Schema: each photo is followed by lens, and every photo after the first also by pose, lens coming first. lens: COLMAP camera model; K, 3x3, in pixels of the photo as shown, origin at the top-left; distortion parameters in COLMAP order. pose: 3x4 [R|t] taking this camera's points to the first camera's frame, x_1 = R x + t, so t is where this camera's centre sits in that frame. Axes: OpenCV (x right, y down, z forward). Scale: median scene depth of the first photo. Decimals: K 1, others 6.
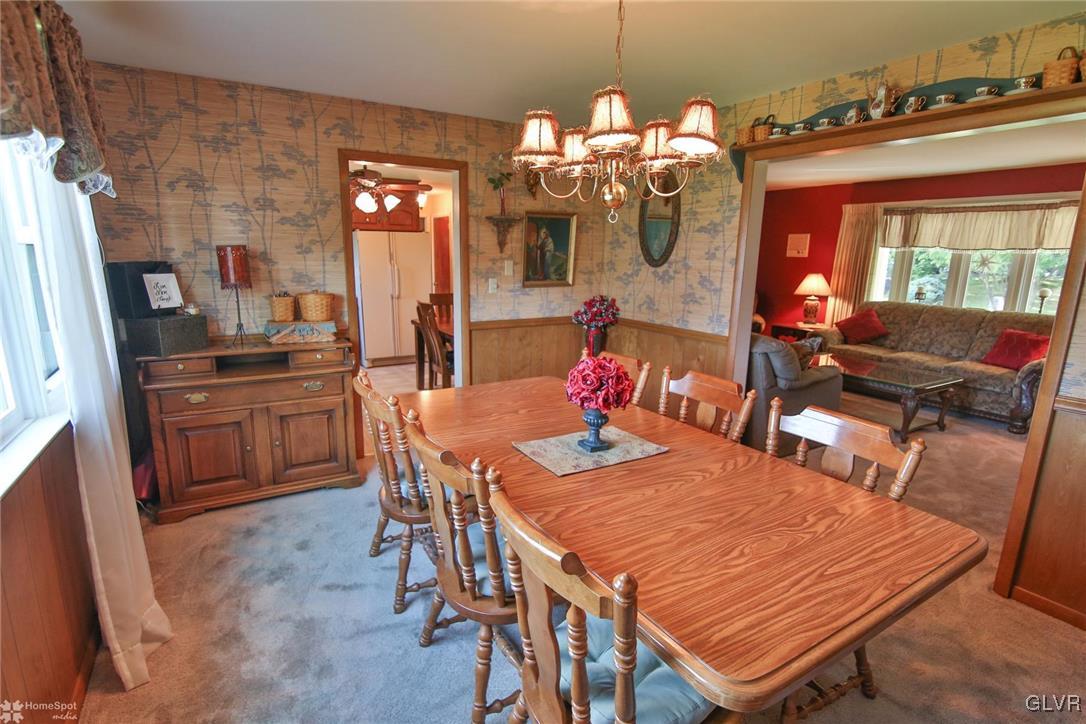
lens RADIAL K [[523.9, 0, 539.0], [0, 523.9, 369.1], [0, 0, 1]] dist [-0.015585, -0.000239]
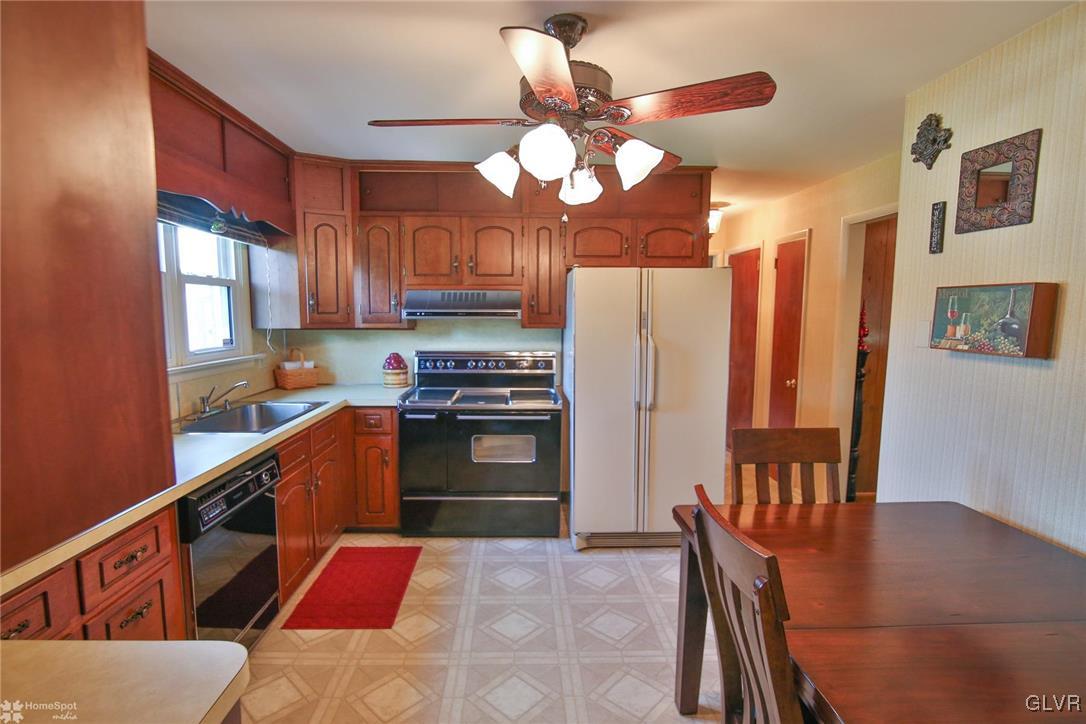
lens RADIAL K [[523.9, 0, 540.2], [0, 523.9, 364.1], [0, 0, 1]] dist [-0.015585, -0.000239]
pose [[0.872039, 0.049843, -0.486892, -0.131849], [-0.103859, 0.990990, -0.084568, -0.125820], [0.478290, 0.124314, 0.869359, 0.544707]]
